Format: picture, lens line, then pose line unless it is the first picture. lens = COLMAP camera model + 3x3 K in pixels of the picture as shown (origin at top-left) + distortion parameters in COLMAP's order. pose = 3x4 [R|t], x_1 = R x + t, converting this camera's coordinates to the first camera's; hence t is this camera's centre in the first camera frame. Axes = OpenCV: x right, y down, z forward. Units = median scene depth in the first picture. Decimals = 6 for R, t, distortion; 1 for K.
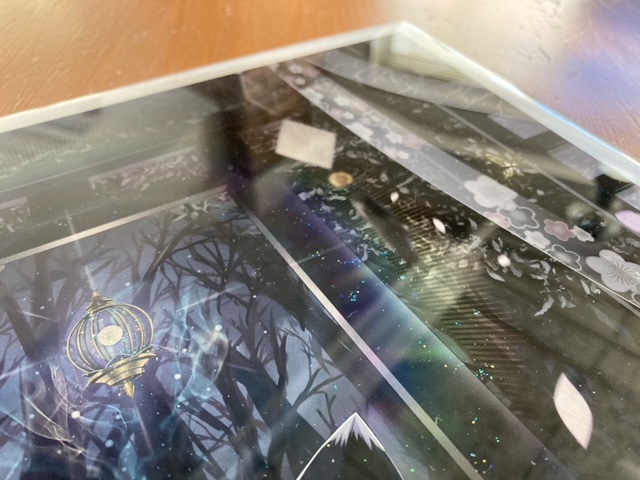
lens RADIAL K [[526.4, 0, 318.0], [0, 526.4, 242.1], [0, 0, 1]] dist [0.009135, -0.034635]
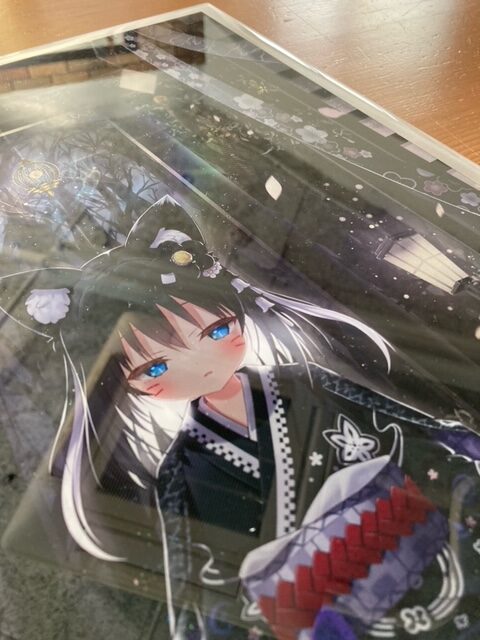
lens RADIAL K [[526.4, 0, 235.6], [0, 526.4, 316.1], [0, 0, 1]] dist [0.009135, -0.034635]
pose [[0.992993, -0.081235, 0.085821, 0.104059], [0.072463, 0.992264, 0.100804, 0.523452], [-0.093346, -0.093879, 0.991198, -0.937699]]
